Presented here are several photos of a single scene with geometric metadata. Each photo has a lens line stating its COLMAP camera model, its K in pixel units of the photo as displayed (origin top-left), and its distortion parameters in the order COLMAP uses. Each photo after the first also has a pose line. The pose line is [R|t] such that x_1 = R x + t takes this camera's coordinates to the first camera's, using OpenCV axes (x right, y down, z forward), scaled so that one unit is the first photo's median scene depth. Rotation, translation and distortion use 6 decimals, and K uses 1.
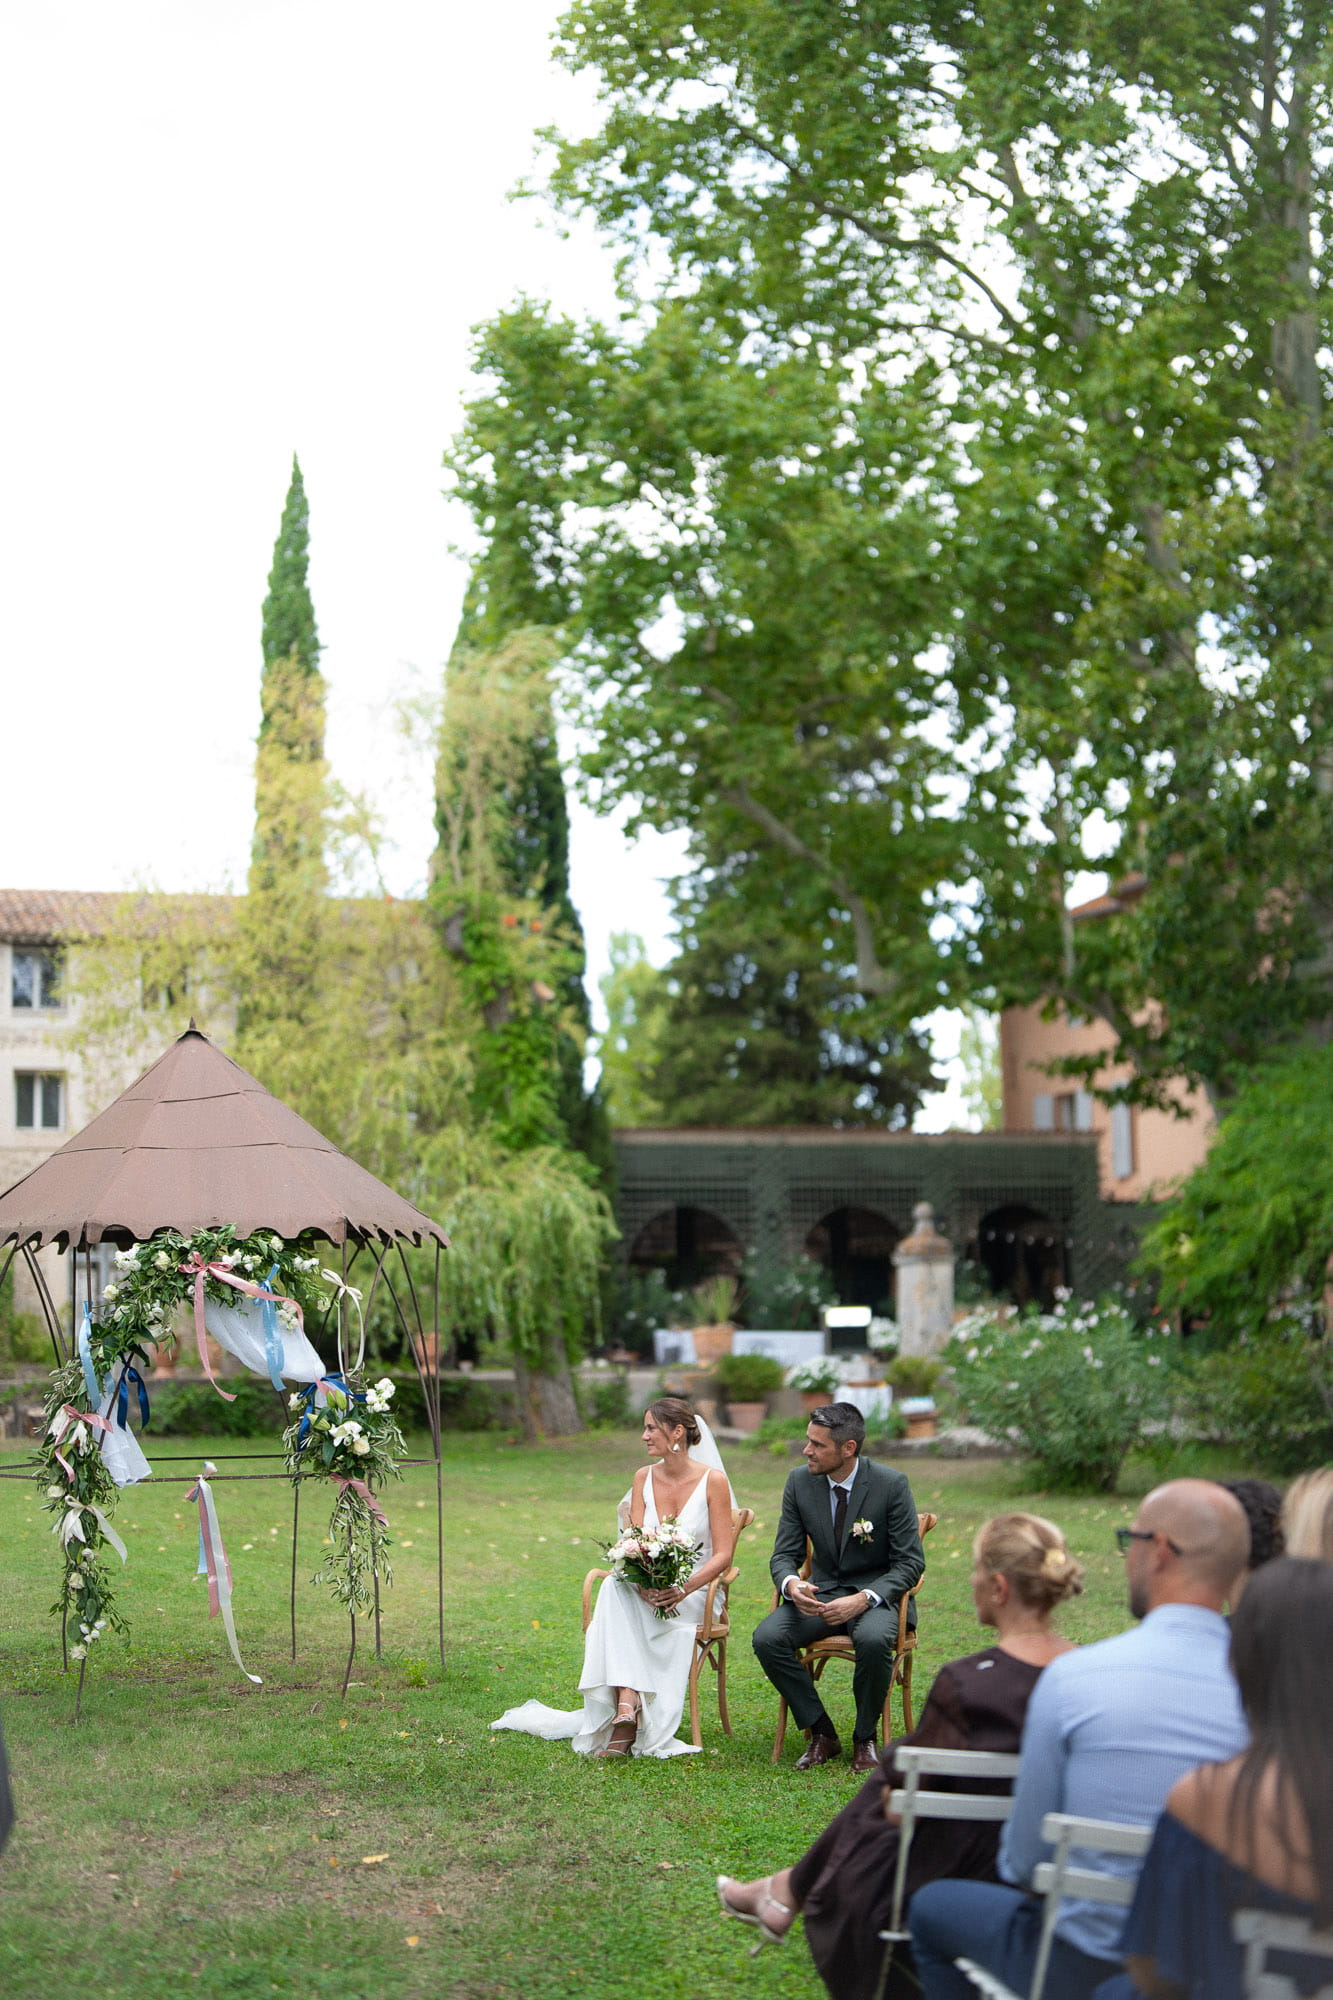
lens RADIAL K [[2833.6, 0, 630.6], [0, 2833.6, 1039.8], [0, 0, 1]] dist [-0.131075, 1.037350]
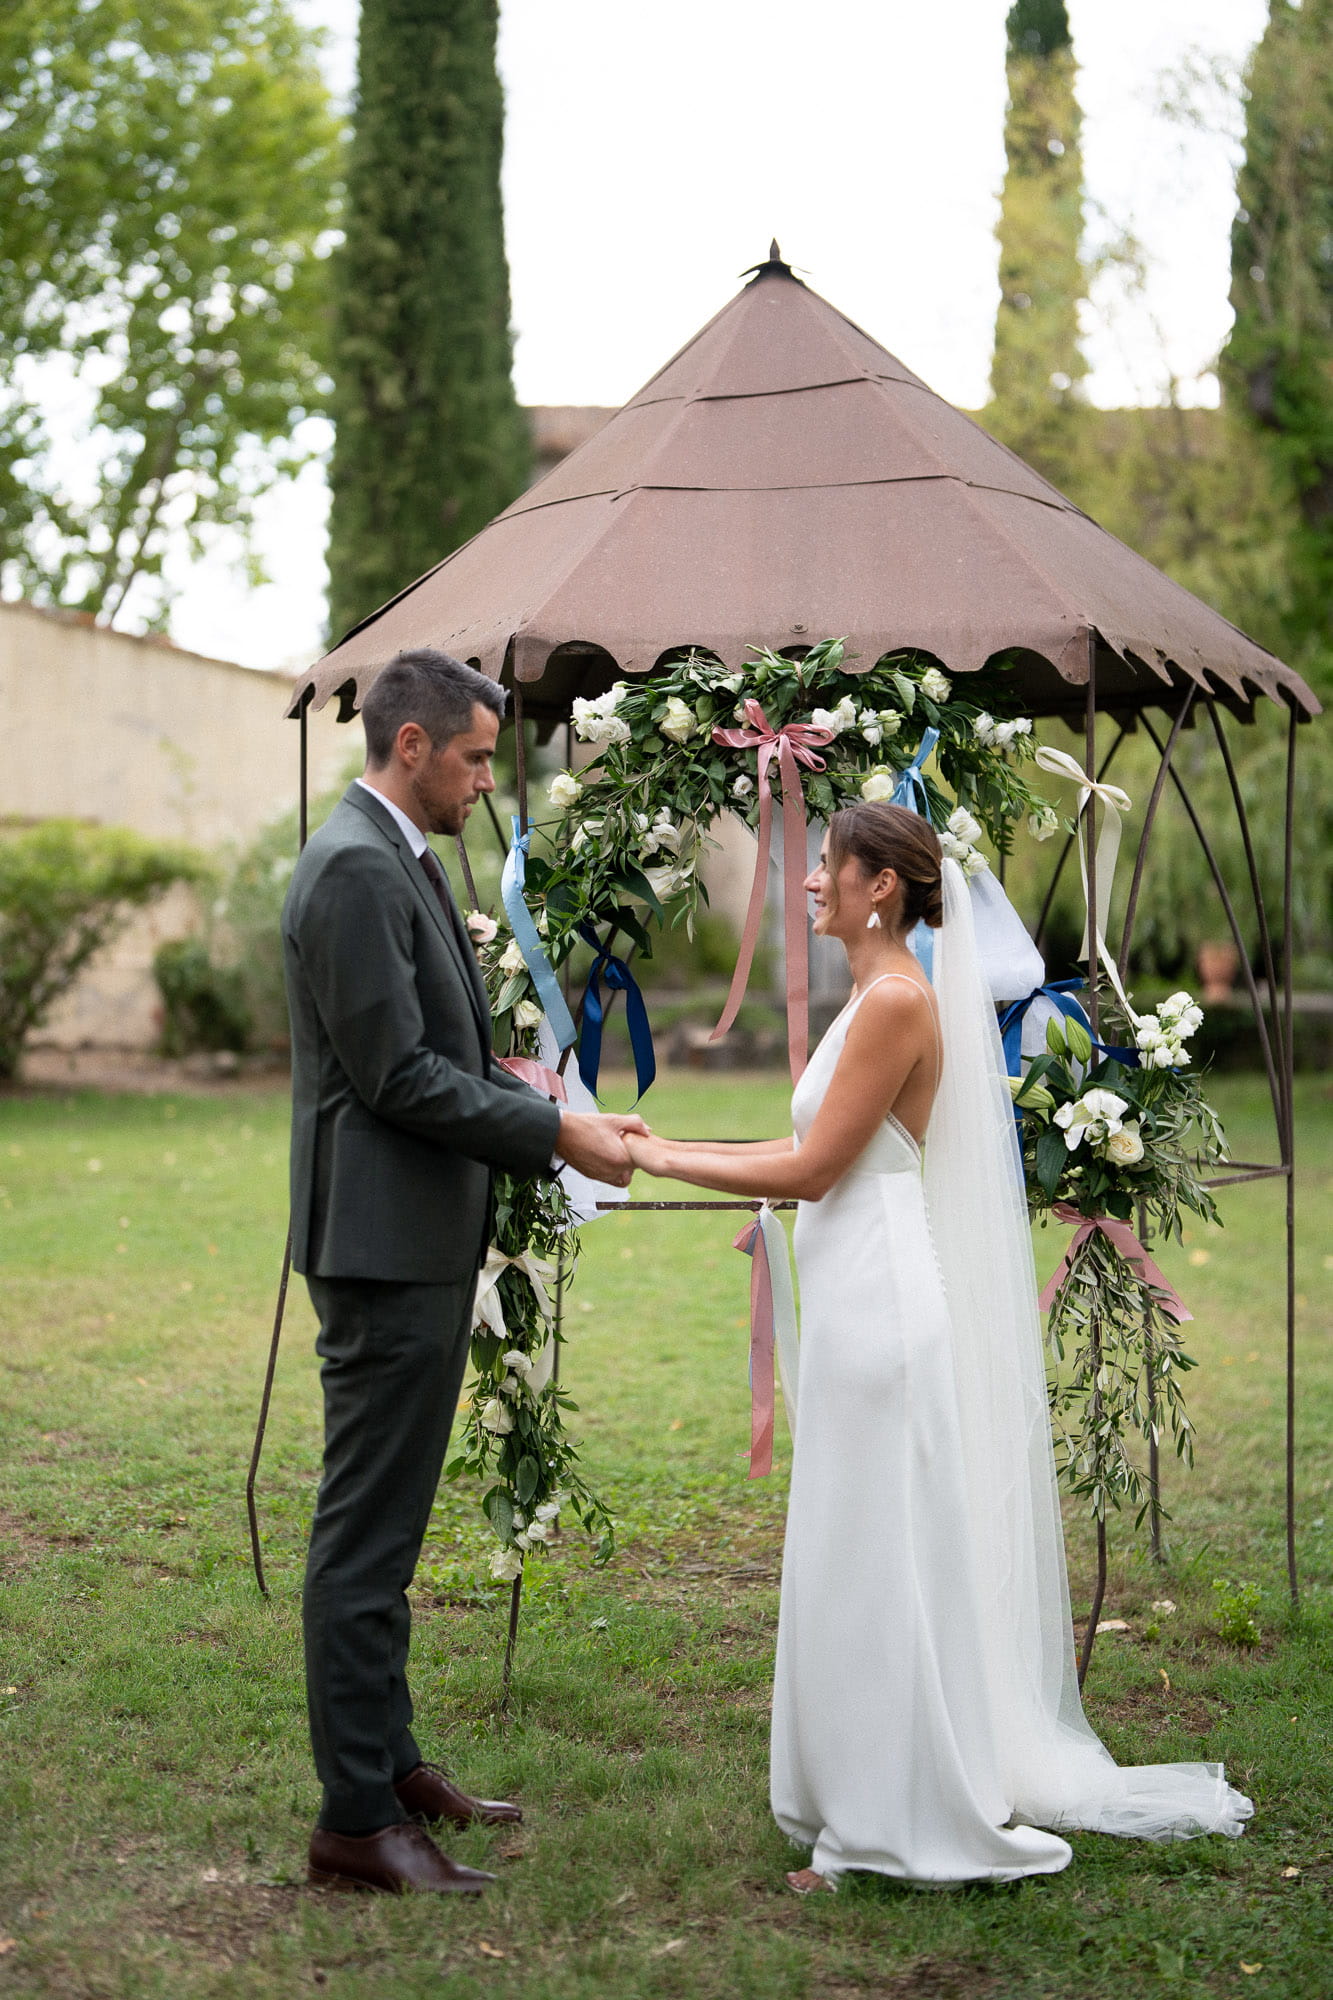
lens RADIAL K [[3184.2, 0, 567.4], [0, 3184.2, 997.9], [0, 0, 1]] dist [-0.045979, -0.011856]
pose [[0.963918, 0.019480, -0.265485, -0.046838], [0.011892, 0.993172, 0.116051, 0.061216], [0.265933, -0.115021, 0.957105, 0.493598]]
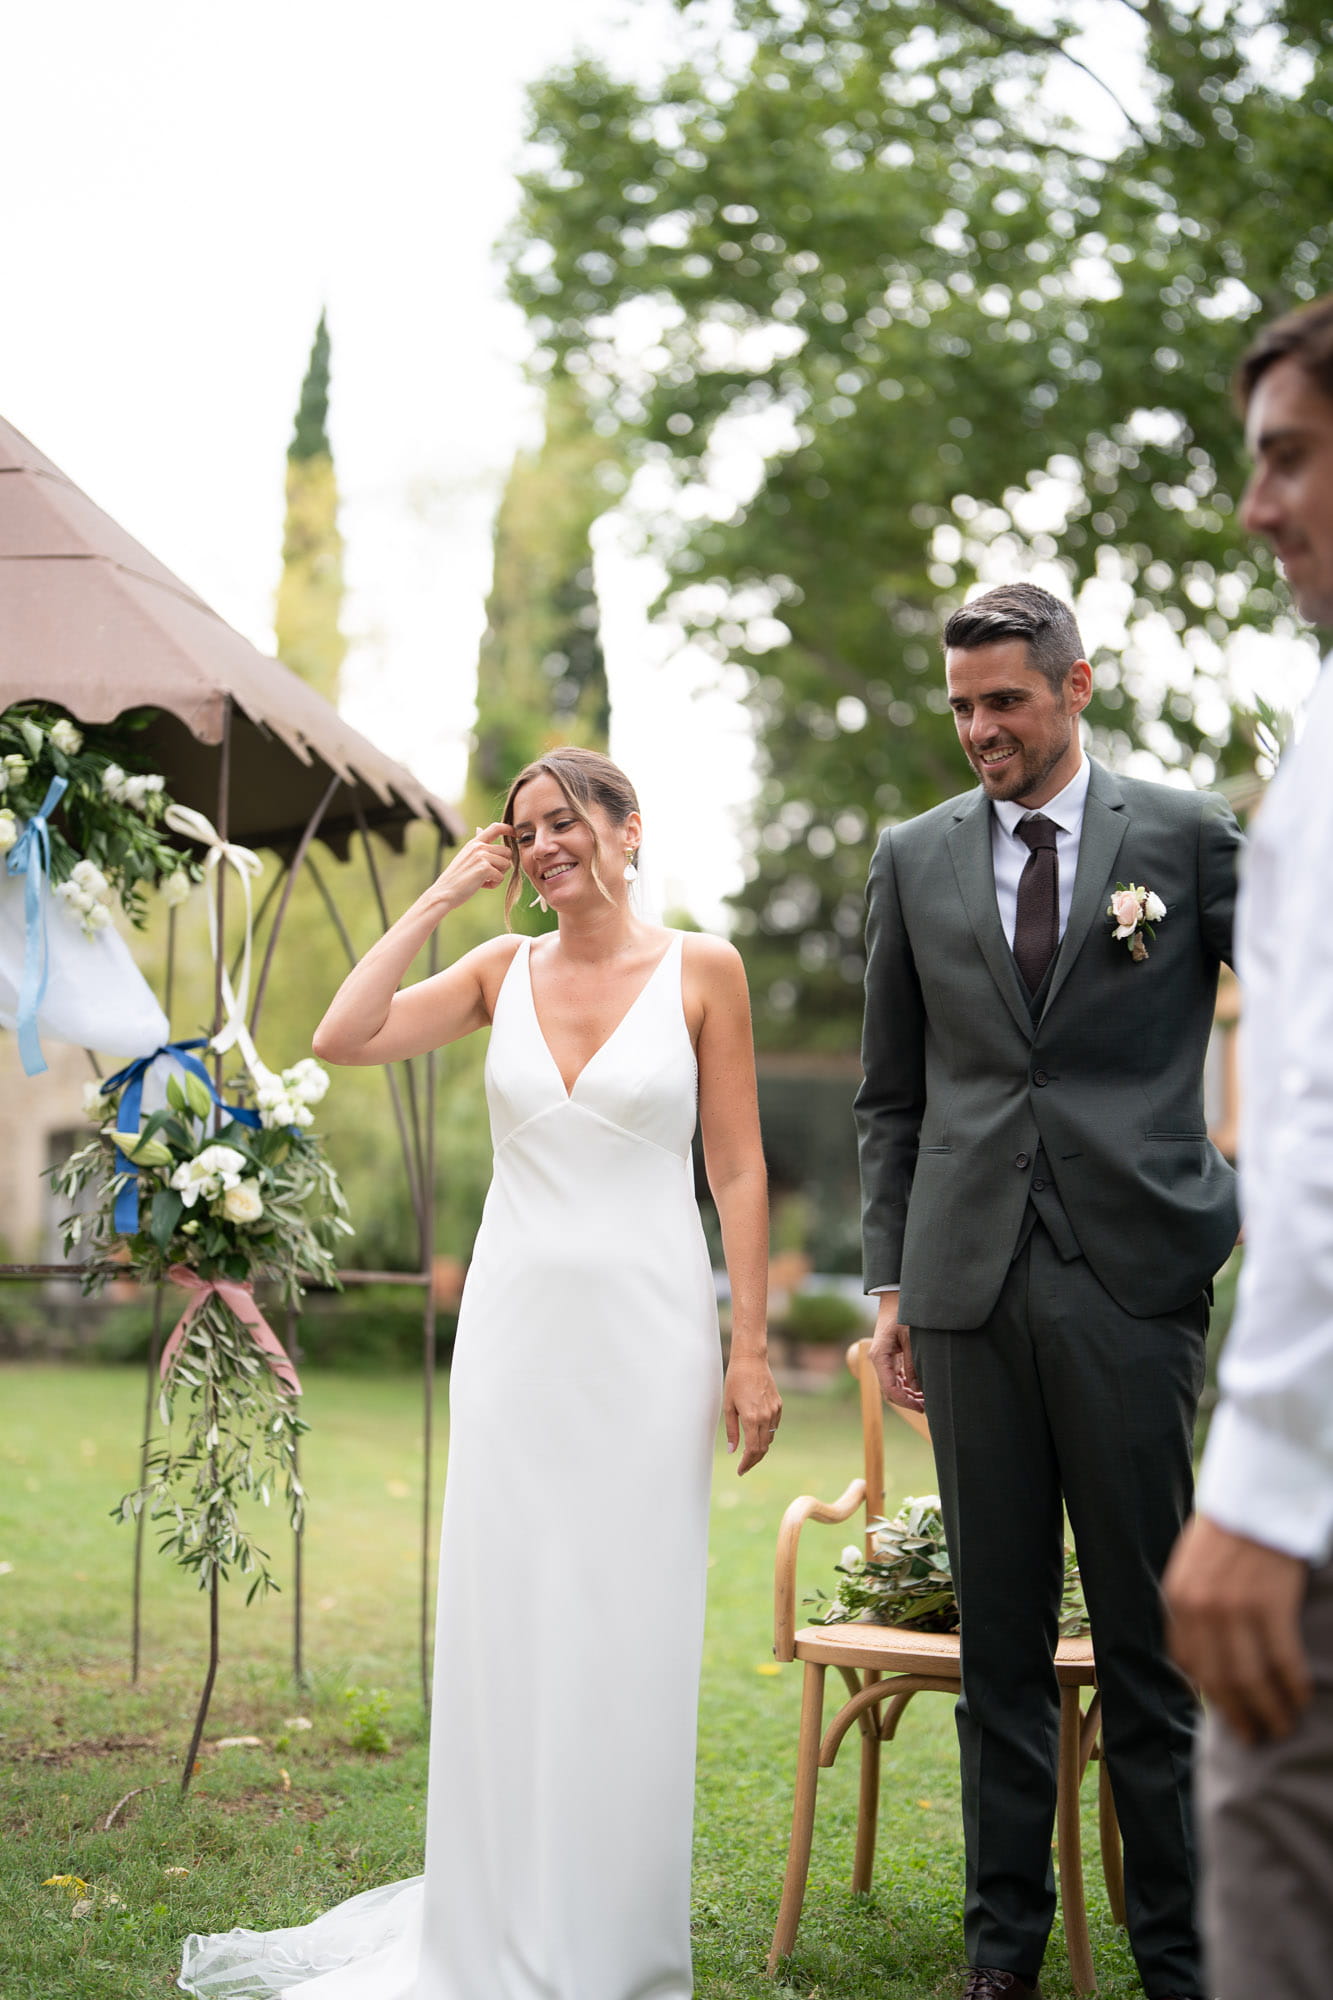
lens RADIAL K [[2833.6, 0, 630.6], [0, 2833.6, 1039.8], [0, 0, 1]] dist [-0.131075, 1.037350]
pose [[0.999551, 0.028311, -0.009822, -0.032233], [-0.028235, 0.999571, 0.007778, 0.110962], [0.010038, -0.007498, 0.999922, 0.556675]]
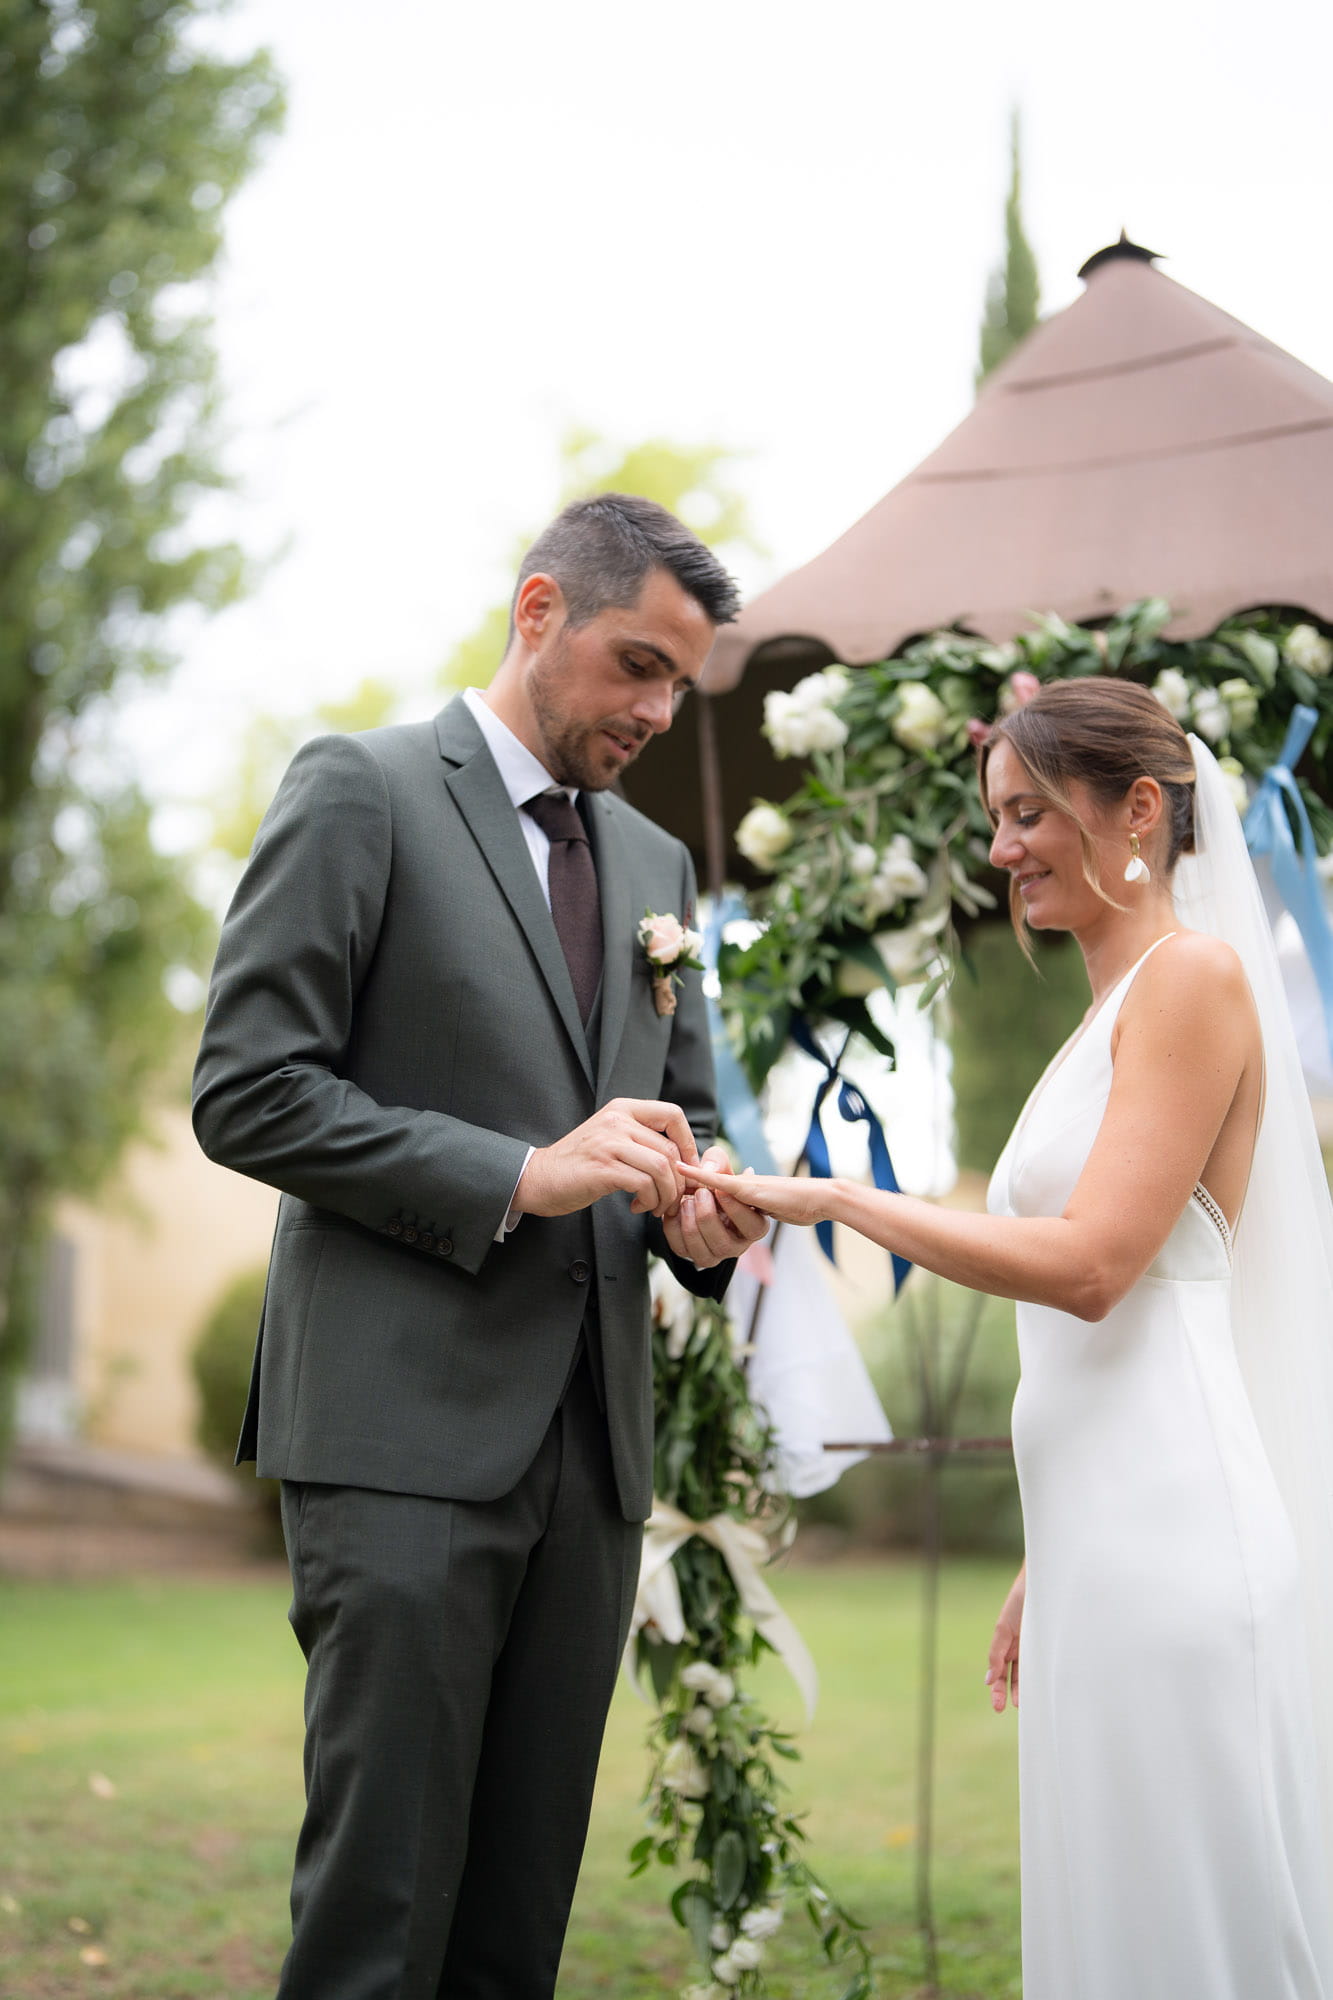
lens RADIAL K [[2833.6, 0, 630.6], [0, 2833.6, 1039.8], [0, 0, 1]] dist [-0.131075, 1.037350]
pose [[0.890655, -0.059784, -0.450733, -0.056728], [0.038580, 0.997680, -0.056094, 0.124486], [0.453040, 0.032571, 0.890895, 0.693422]]
